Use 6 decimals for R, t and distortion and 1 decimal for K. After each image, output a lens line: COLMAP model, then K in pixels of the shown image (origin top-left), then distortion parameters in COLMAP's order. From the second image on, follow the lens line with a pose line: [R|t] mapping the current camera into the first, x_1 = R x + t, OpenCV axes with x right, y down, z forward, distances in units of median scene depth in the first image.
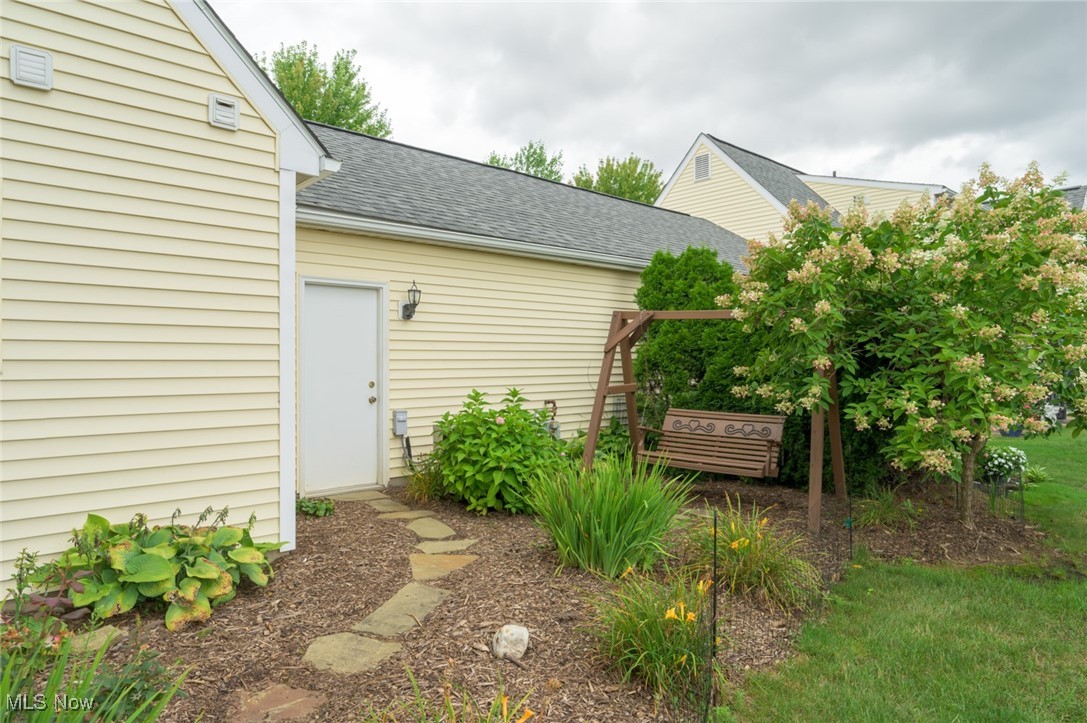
lens RADIAL K [[670.0, 0, 549.8], [0, 670.0, 361.5], [0, 0, 1]] dist [0.001212, 0.000186]
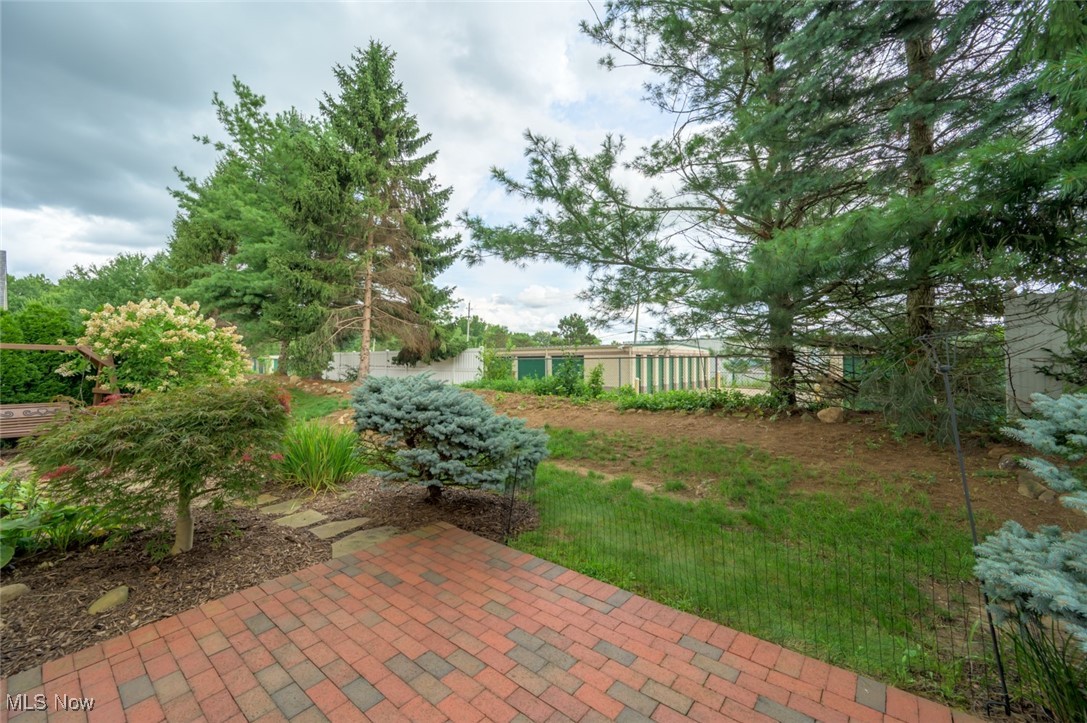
lens RADIAL K [[425.5, 0, 545.9], [0, 425.5, 361.7], [0, 0, 1]] dist [-0.003839, 0.000435]
pose [[-0.147494, 0.004086, 0.989054, -1.508006], [0.006703, 0.999973, -0.003131, -0.026968], [-0.989040, 0.006168, -0.147518, -0.244838]]
